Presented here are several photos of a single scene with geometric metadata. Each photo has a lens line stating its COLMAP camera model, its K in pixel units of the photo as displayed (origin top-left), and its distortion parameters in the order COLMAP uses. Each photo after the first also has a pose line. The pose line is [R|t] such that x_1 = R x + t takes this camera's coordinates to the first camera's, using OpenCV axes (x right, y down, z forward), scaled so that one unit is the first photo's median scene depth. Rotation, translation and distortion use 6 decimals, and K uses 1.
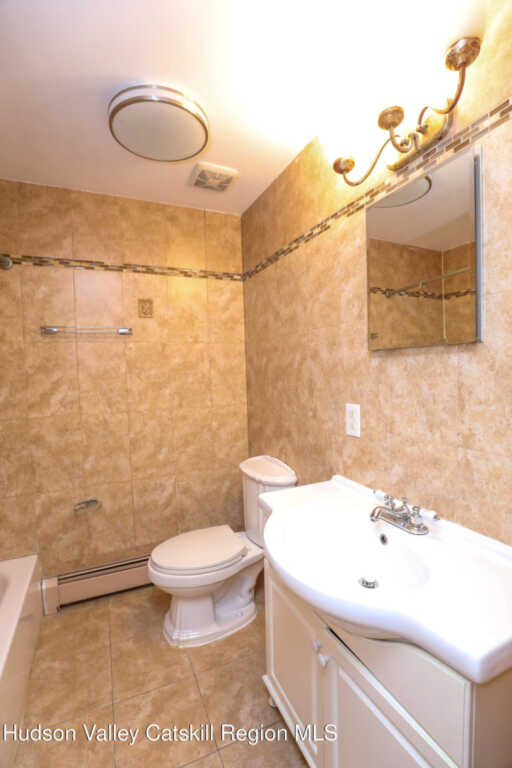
lens RADIAL K [[350.1, 0, 257.9], [0, 350.1, 385.1], [0, 0, 1]] dist [-0.042034, 0.006260]
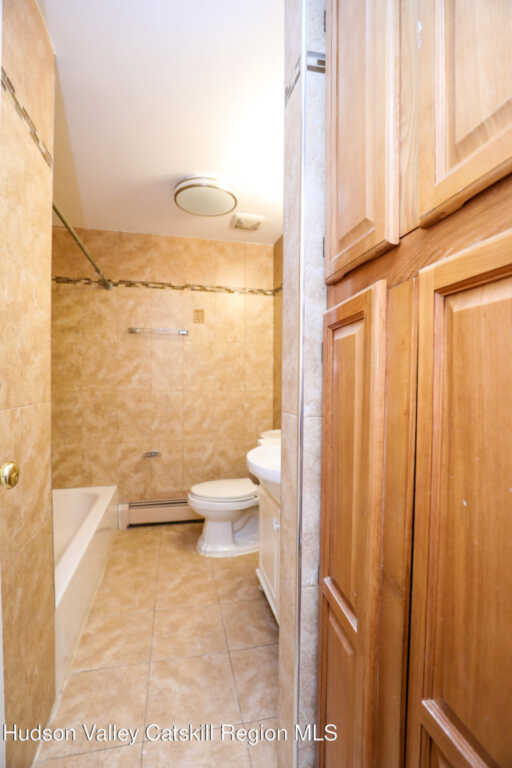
lens RADIAL K [[350.1, 0, 255.4], [0, 350.1, 385.1], [0, 0, 1]] dist [-0.042034, 0.006260]
pose [[0.979663, 0.036810, -0.197244, 0.190861], [-0.043094, 0.998688, -0.027662, 0.085088], [0.195967, 0.035599, 0.979964, -0.320606]]
